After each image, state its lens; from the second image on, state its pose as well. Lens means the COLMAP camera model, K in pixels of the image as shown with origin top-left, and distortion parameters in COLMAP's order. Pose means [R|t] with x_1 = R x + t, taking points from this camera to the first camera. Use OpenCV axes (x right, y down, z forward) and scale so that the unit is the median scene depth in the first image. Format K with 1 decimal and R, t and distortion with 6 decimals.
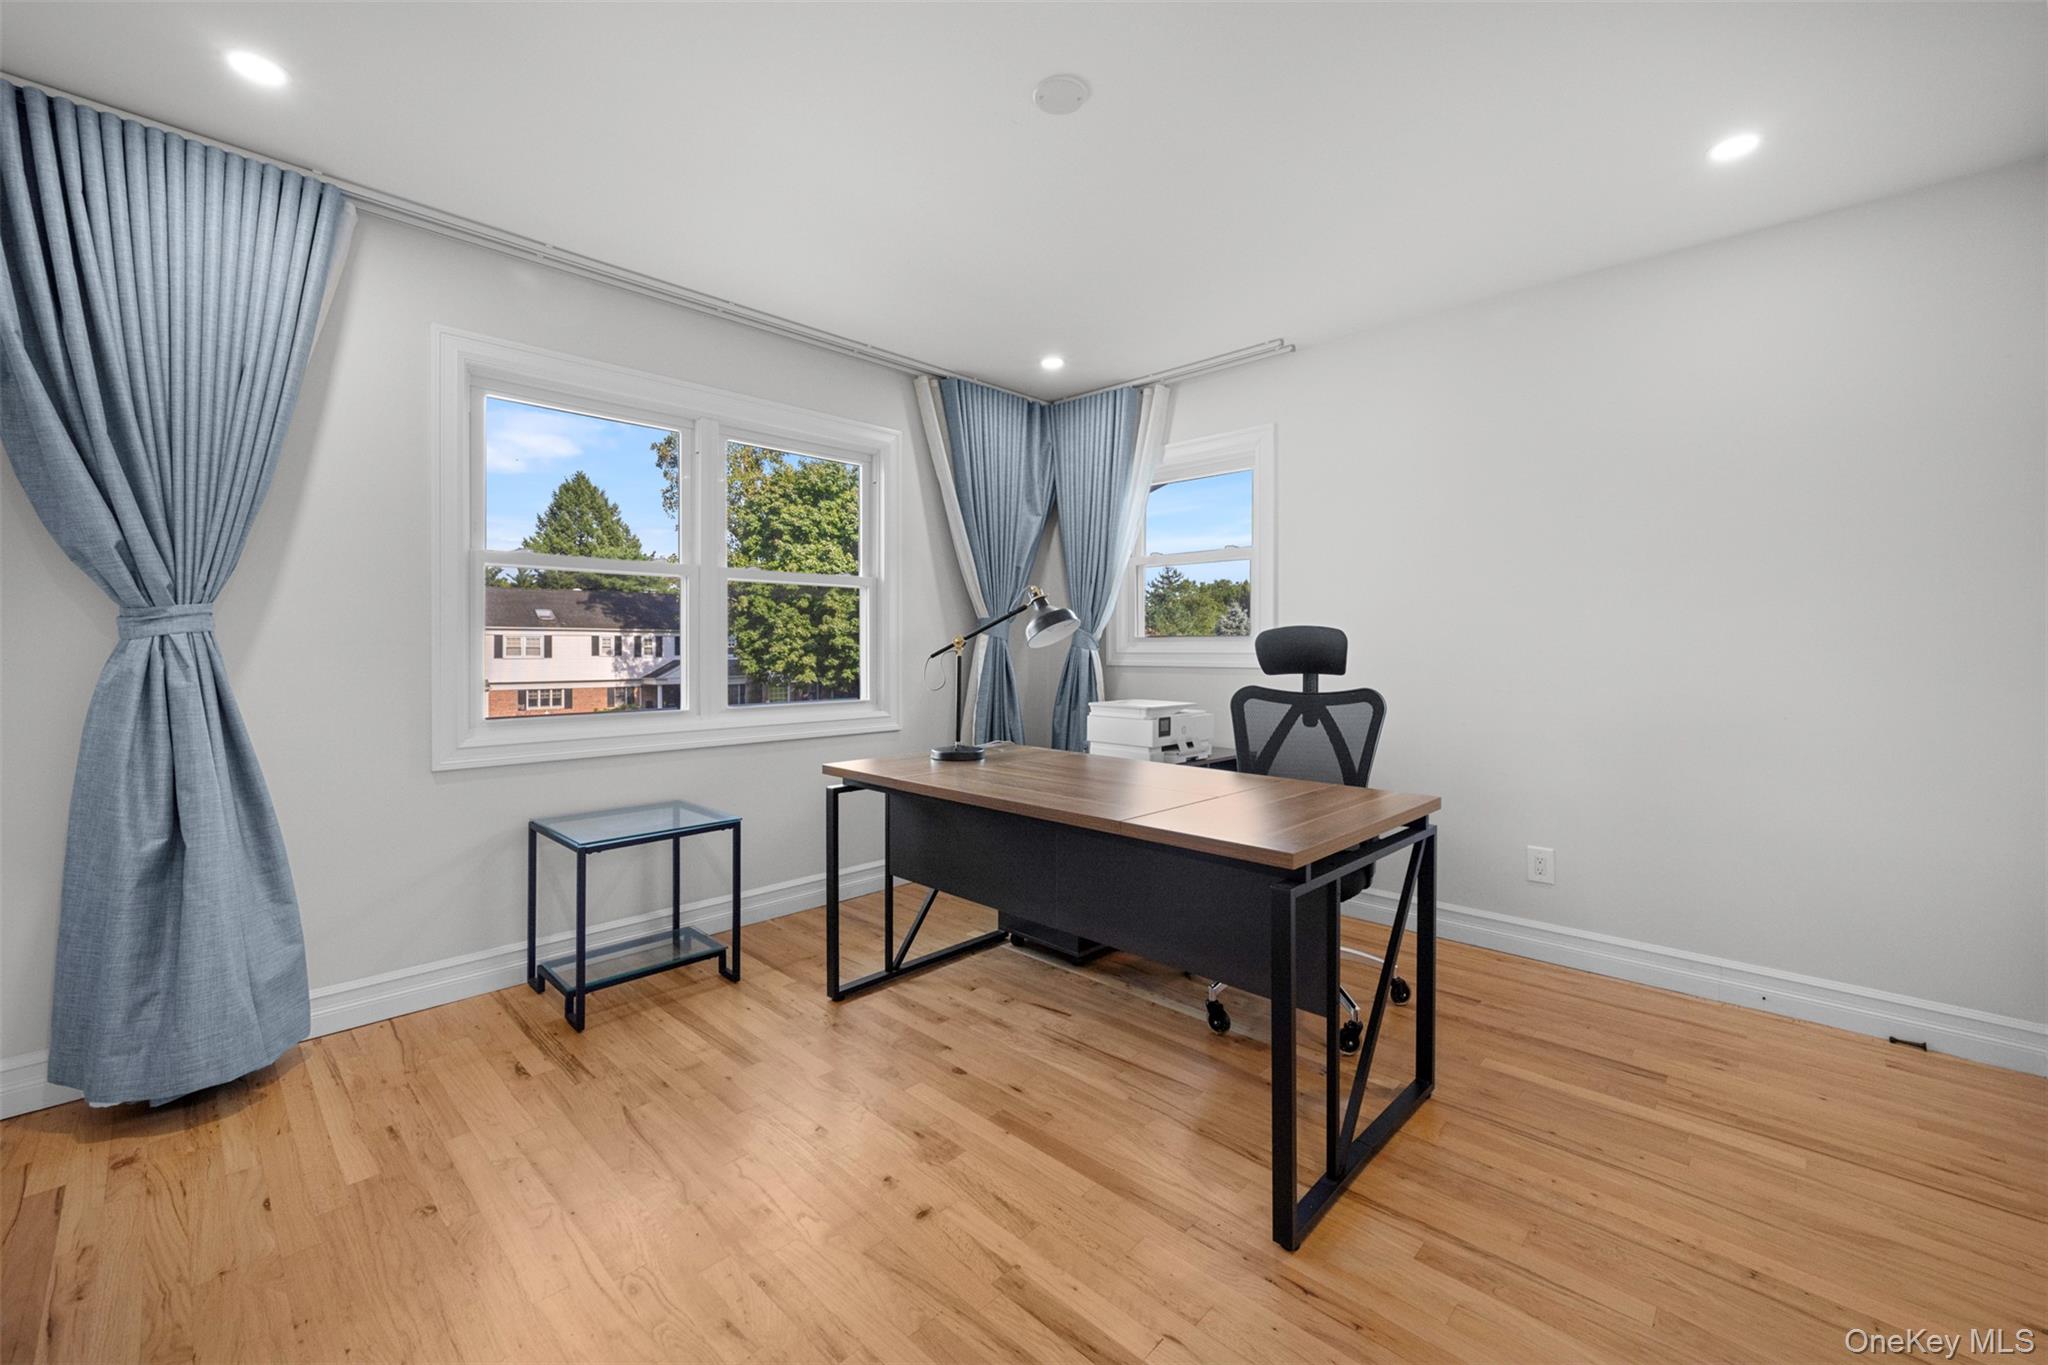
lens RADIAL K [[836.4, 0, 1028.5], [0, 836.4, 652.1], [0, 0, 1]] dist [0.000440, -0.000180]
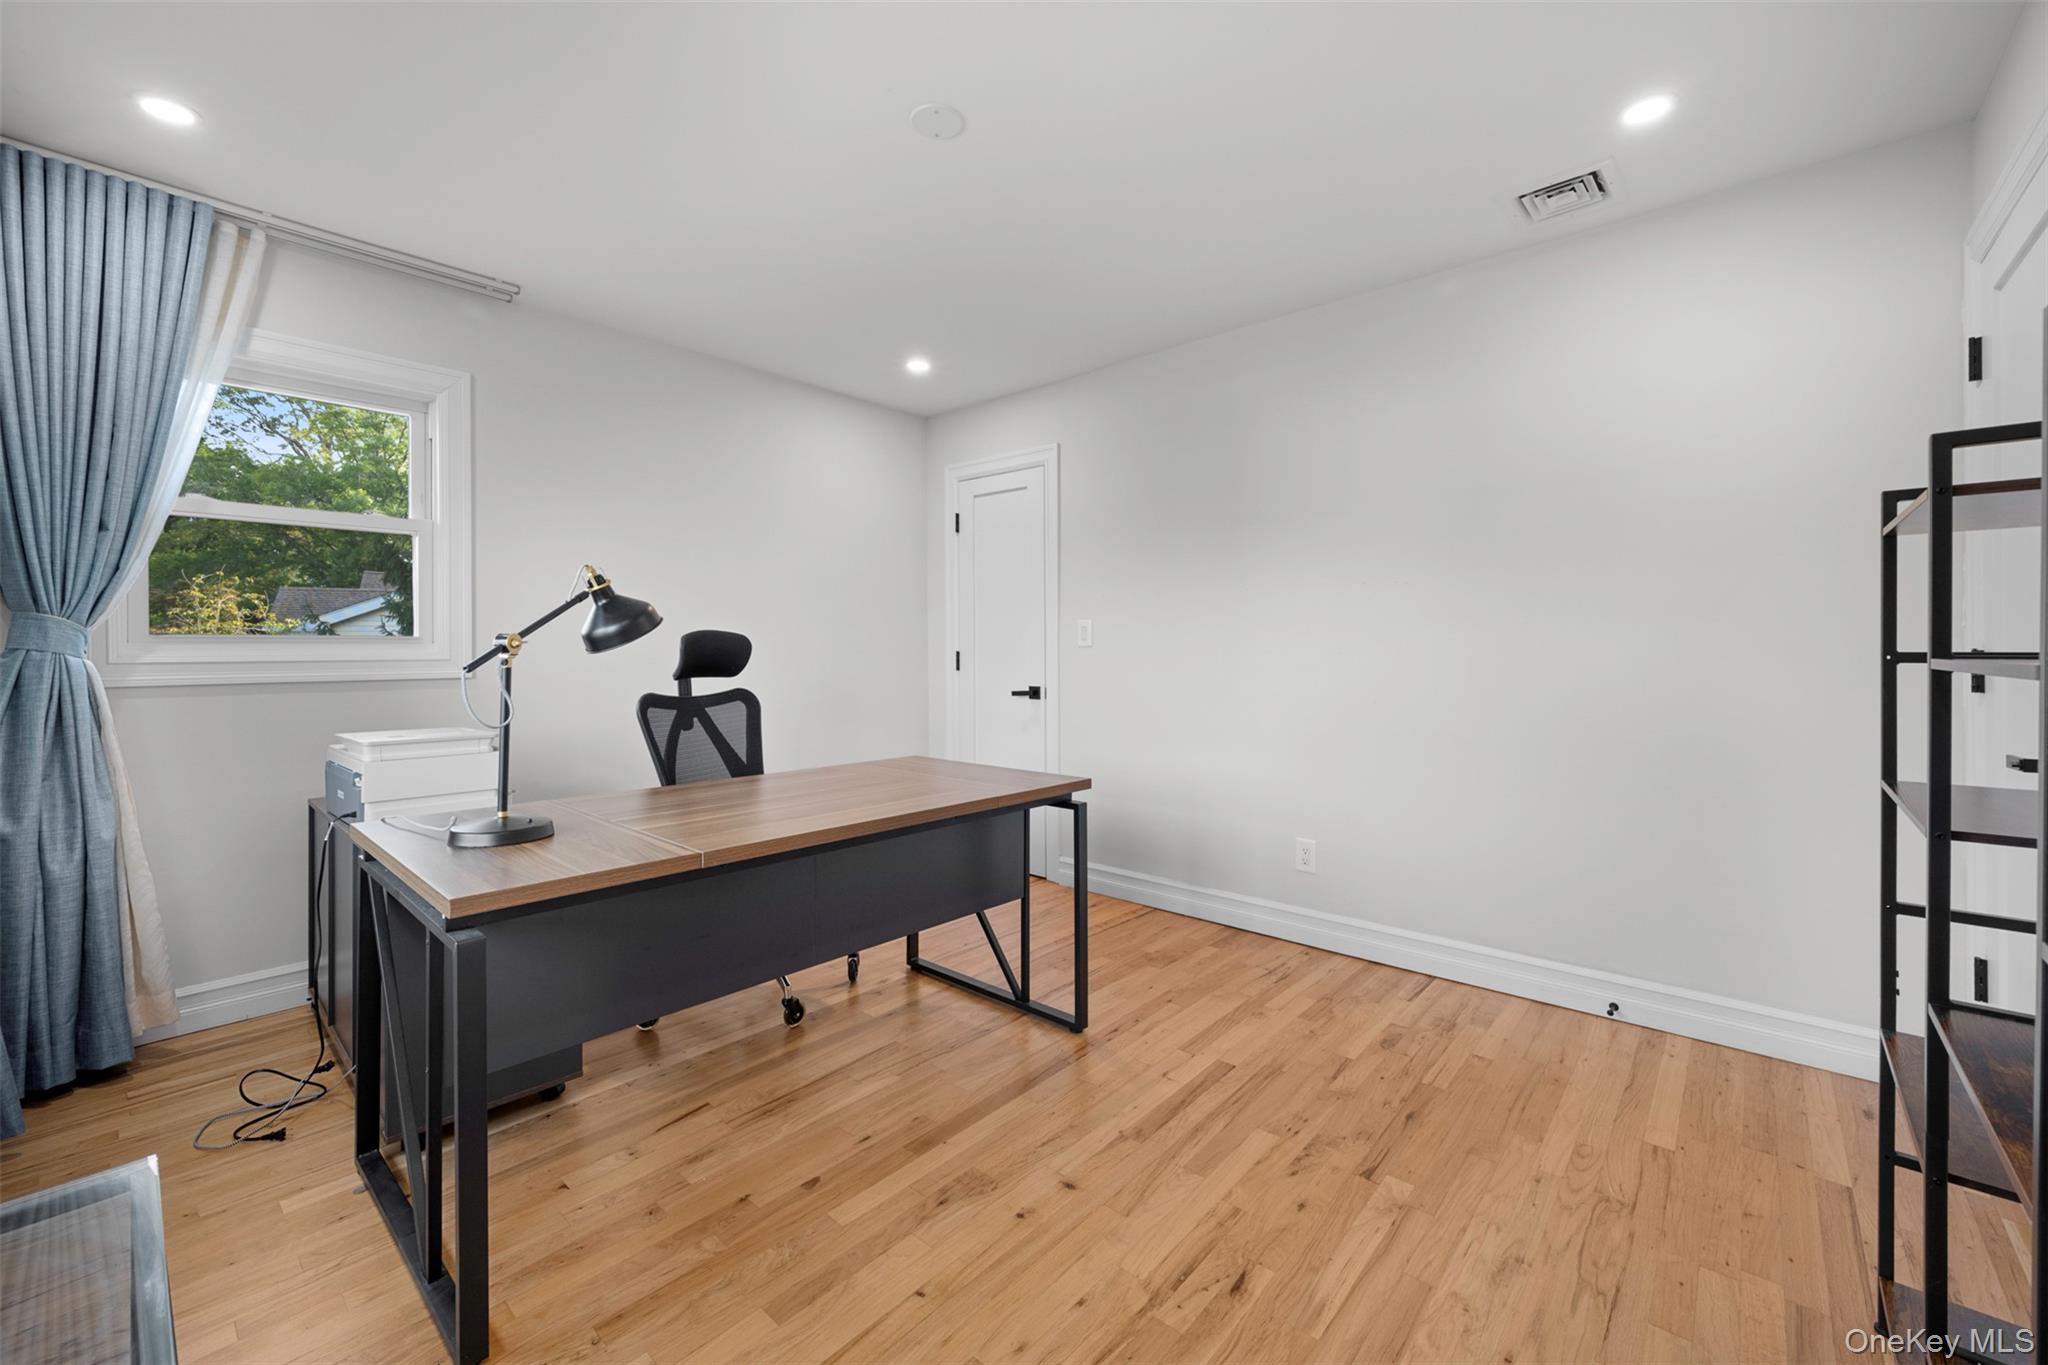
lens RADIAL K [[836.4, 0, 1022.2], [0, 836.4, 661.2], [0, 0, 1]] dist [0.000440, -0.000180]
pose [[-0.052534, -0.017220, 0.998471, -0.910076], [0.004128, 0.999839, 0.017461, -0.013826], [-0.998611, 0.005039, -0.052454, 0.859157]]
